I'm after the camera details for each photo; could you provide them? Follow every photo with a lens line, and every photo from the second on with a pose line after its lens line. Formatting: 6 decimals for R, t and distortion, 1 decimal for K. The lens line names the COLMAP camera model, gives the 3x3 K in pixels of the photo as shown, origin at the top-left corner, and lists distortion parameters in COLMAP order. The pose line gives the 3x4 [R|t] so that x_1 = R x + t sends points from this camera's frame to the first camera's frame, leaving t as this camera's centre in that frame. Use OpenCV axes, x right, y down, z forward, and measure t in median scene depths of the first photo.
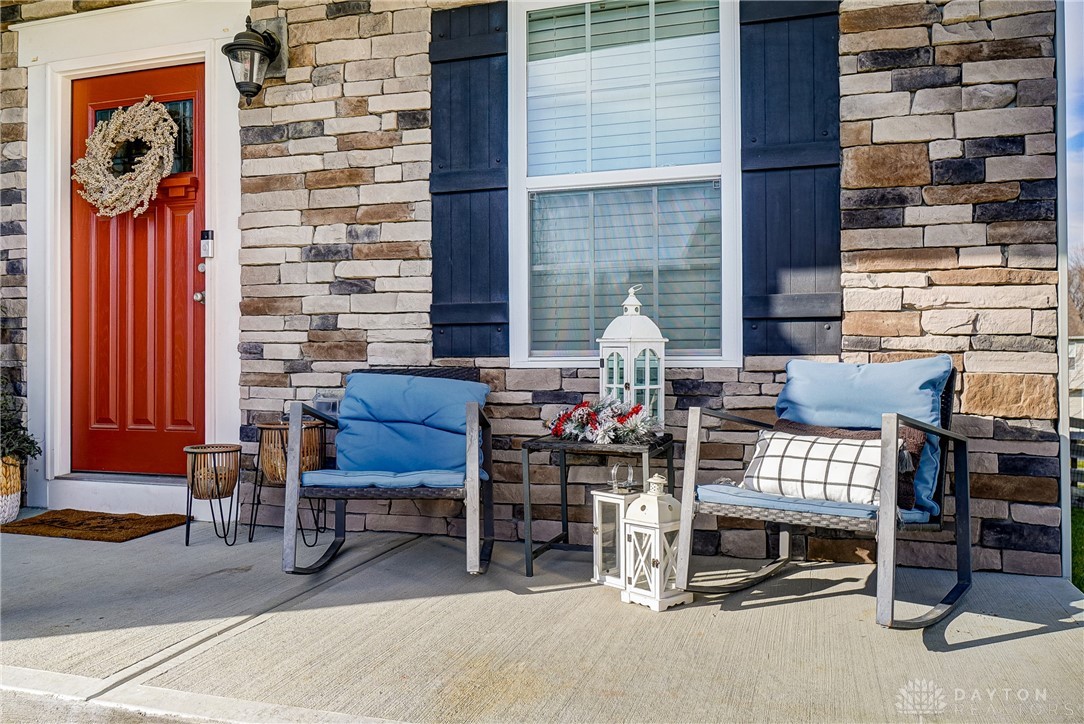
lens RADIAL K [[853.2, 0, 537.4], [0, 853.2, 355.0], [0, 0, 1]] dist [-0.000253, 0.000606]
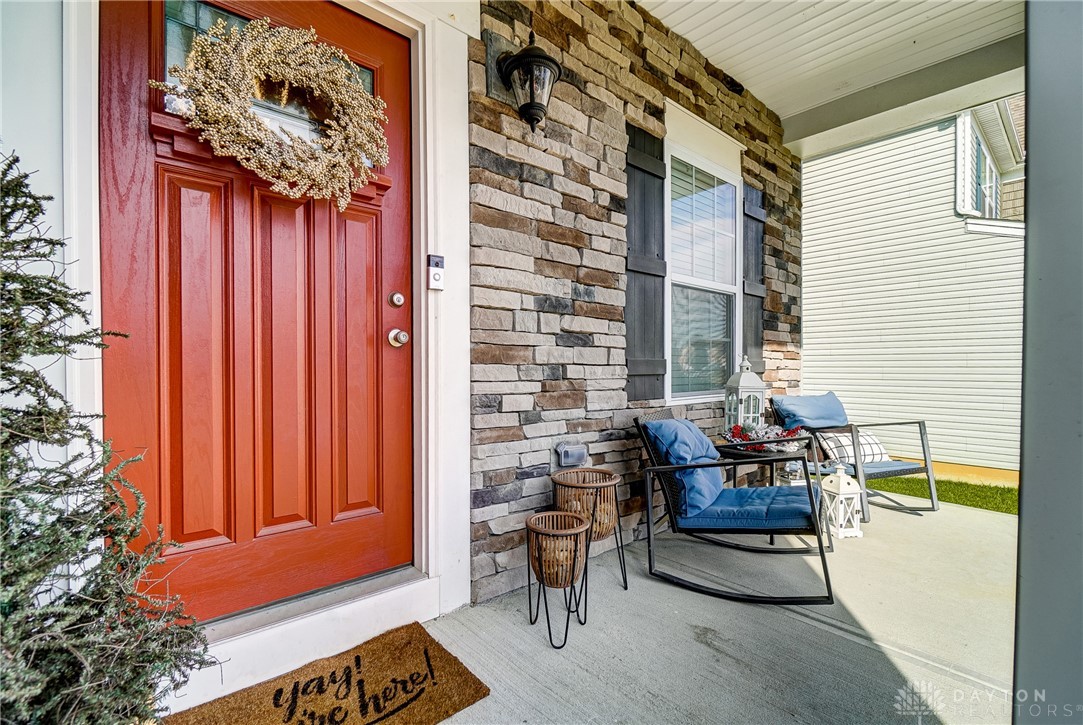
lens RADIAL K [[486.2, 0, 539.0], [0, 486.2, 369.4], [0, 0, 1]] dist [0.003735, 0.001409]
pose [[0.509255, -0.002959, 0.860611, -0.770993], [-0.009689, 0.999911, 0.009172, -0.047681], [-0.860561, -0.013009, 0.509181, 0.724099]]
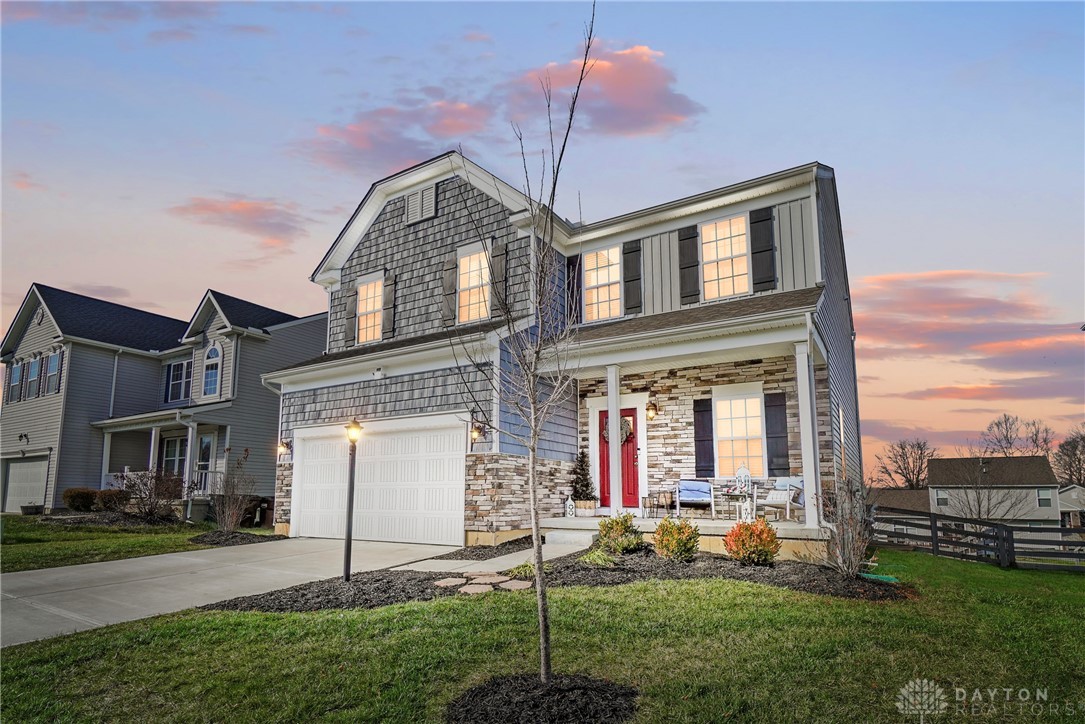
lens RADIAL K [[555.6, 0, 551.5], [0, 555.6, 421.1], [0, 0, 1]] dist [0.002271, 0.000065]
pose [[0.974943, -0.023959, -0.221162, -0.203296], [-0.001223, 0.993591, -0.113028, 0.037489], [0.222453, 0.110467, 0.968665, -1.930335]]
